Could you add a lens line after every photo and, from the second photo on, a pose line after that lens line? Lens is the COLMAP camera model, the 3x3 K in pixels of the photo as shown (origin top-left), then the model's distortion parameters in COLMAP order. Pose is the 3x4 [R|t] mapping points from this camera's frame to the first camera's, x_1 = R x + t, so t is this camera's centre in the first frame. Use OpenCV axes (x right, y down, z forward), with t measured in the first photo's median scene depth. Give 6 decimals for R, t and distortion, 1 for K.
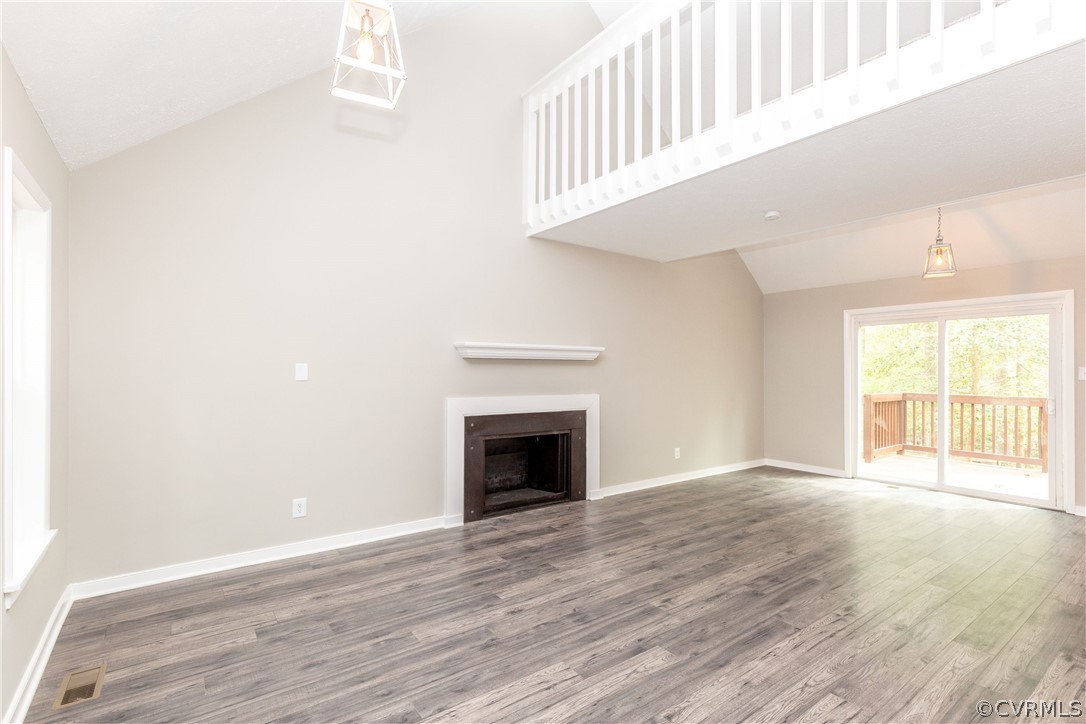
lens RADIAL K [[493.1, 0, 524.6], [0, 493.1, 373.5], [0, 0, 1]] dist [0.006519, -0.002688]
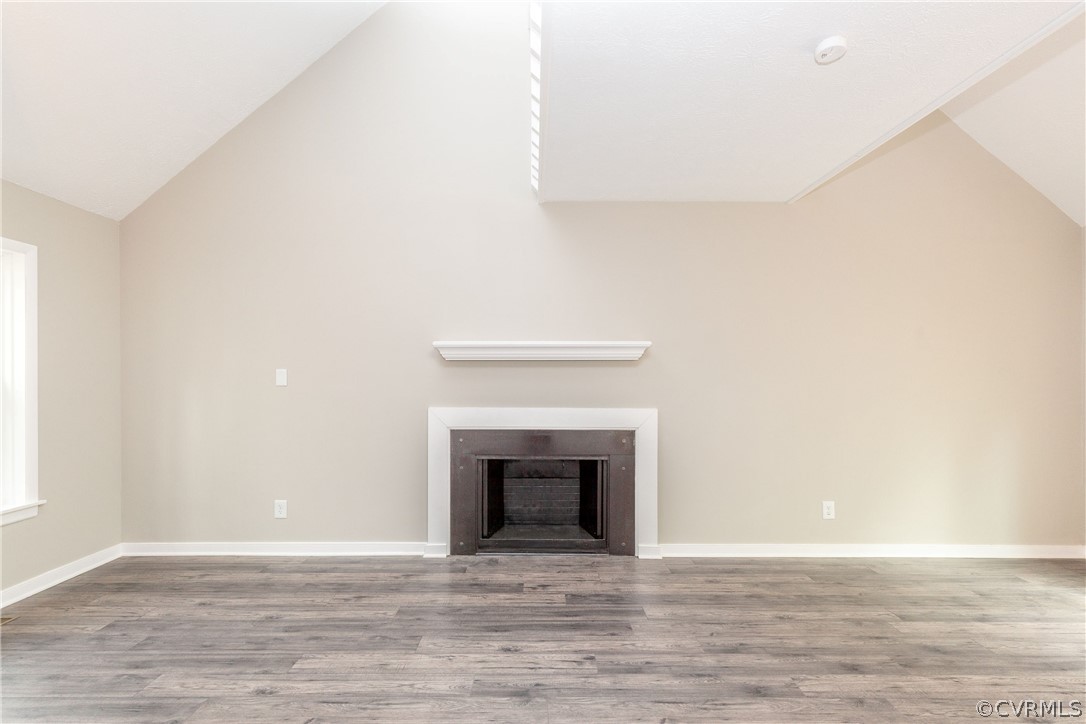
lens RADIAL K [[493.1, 0, 527.8], [0, 493.1, 378.1], [0, 0, 1]] dist [0.006519, -0.002688]
pose [[0.822258, 0.002255, -0.569111, 0.494372], [-0.000796, 0.999996, 0.002812, -0.004302], [0.569115, -0.001859, 0.822256, 0.396998]]
